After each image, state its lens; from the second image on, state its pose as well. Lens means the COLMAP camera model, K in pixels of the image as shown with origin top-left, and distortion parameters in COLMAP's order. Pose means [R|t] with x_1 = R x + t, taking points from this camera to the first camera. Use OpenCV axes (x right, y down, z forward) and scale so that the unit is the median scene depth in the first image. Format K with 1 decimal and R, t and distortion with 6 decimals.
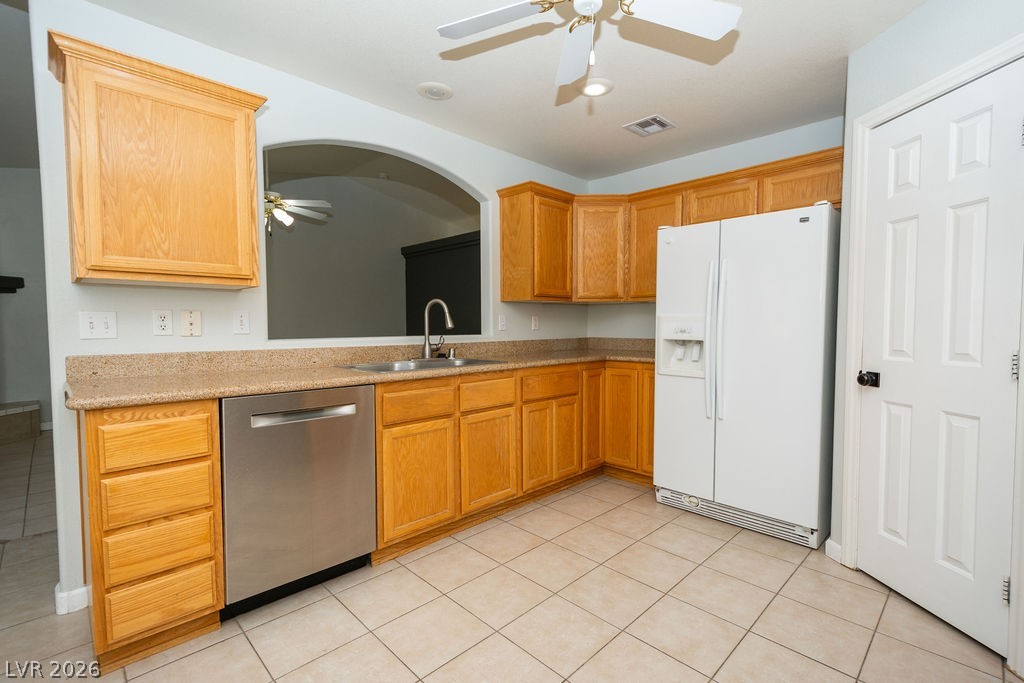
lens RADIAL K [[463.5, 0, 520.3], [0, 463.5, 345.0], [0, 0, 1]] dist [0.009264, -0.003917]
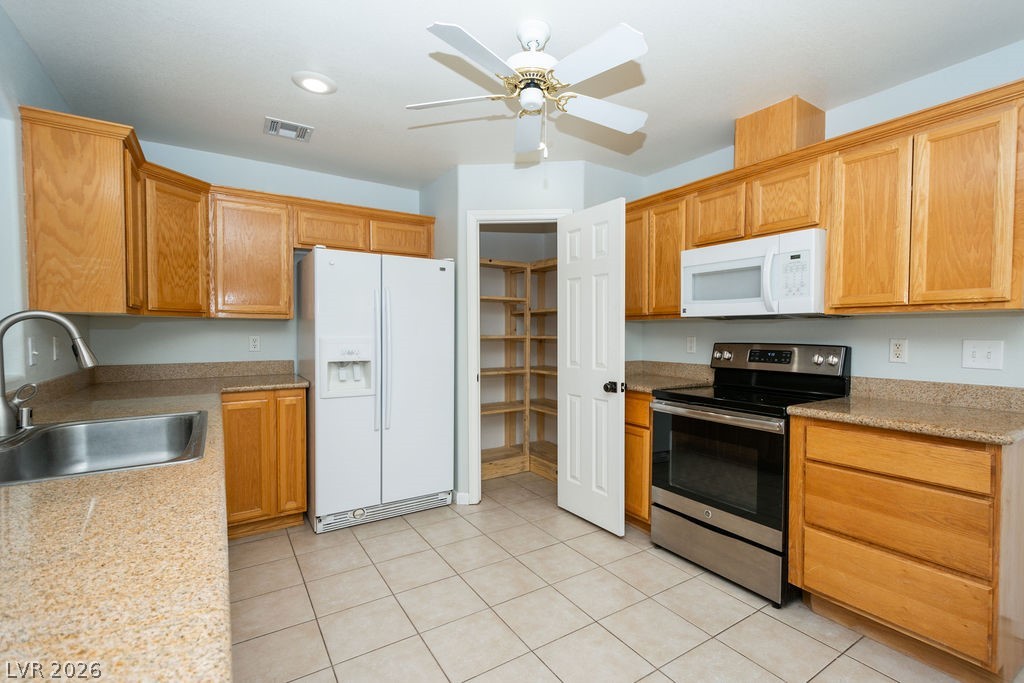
lens RADIAL K [[463.5, 0, 524.0], [0, 463.5, 345.6], [0, 0, 1]] dist [0.009264, -0.003917]
pose [[0.204365, -0.030042, 0.978434, -0.590693], [0.043029, 0.998839, 0.021681, -0.053029], [-0.977948, 0.037671, 0.205421, 0.416337]]
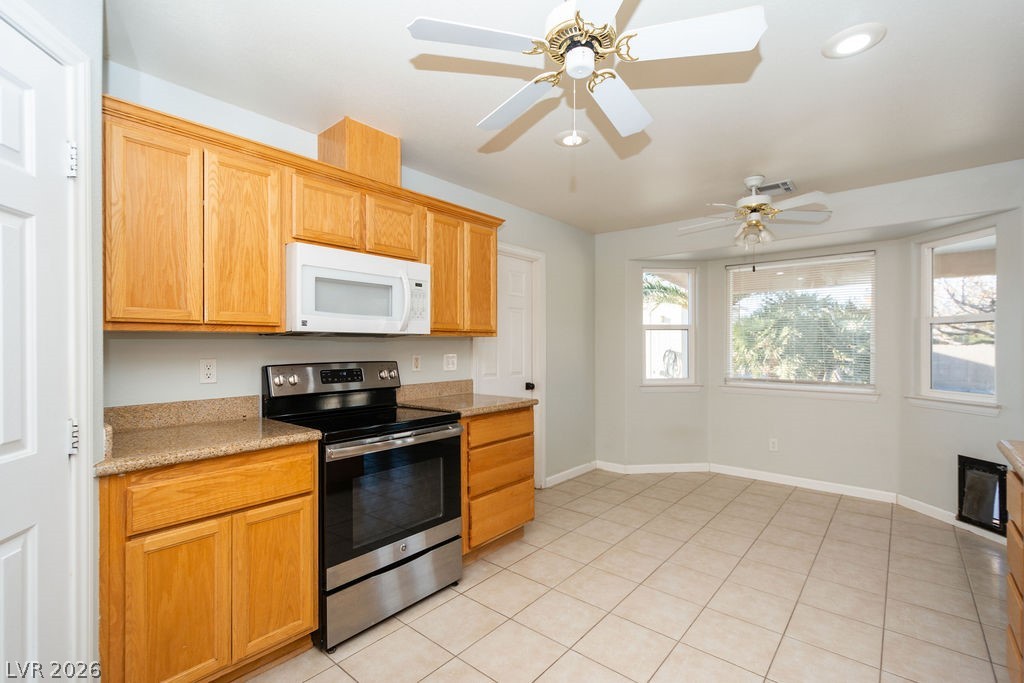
lens RADIAL K [[463.5, 0, 528.4], [0, 463.5, 346.0], [0, 0, 1]] dist [0.009264, -0.003917]
pose [[-0.994581, 0.002560, -0.103930, 0.199288], [-0.002255, 0.998930, 0.046187, -0.091351], [0.103937, 0.046171, -0.993512, 1.083043]]
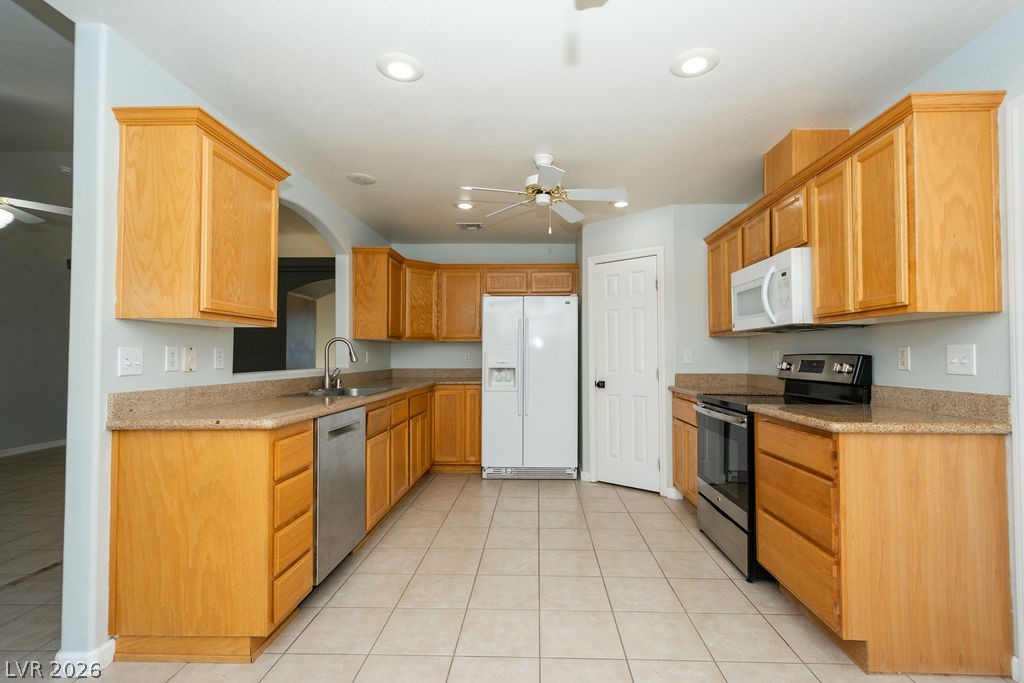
lens RADIAL K [[463.5, 0, 523.0], [0, 463.5, 346.7], [0, 0, 1]] dist [0.009264, -0.003917]
pose [[0.730836, 0.012709, 0.682435, -0.686590], [0.033095, 0.997991, -0.054027, 0.004561], [-0.681751, 0.062071, 0.728947, -0.204035]]
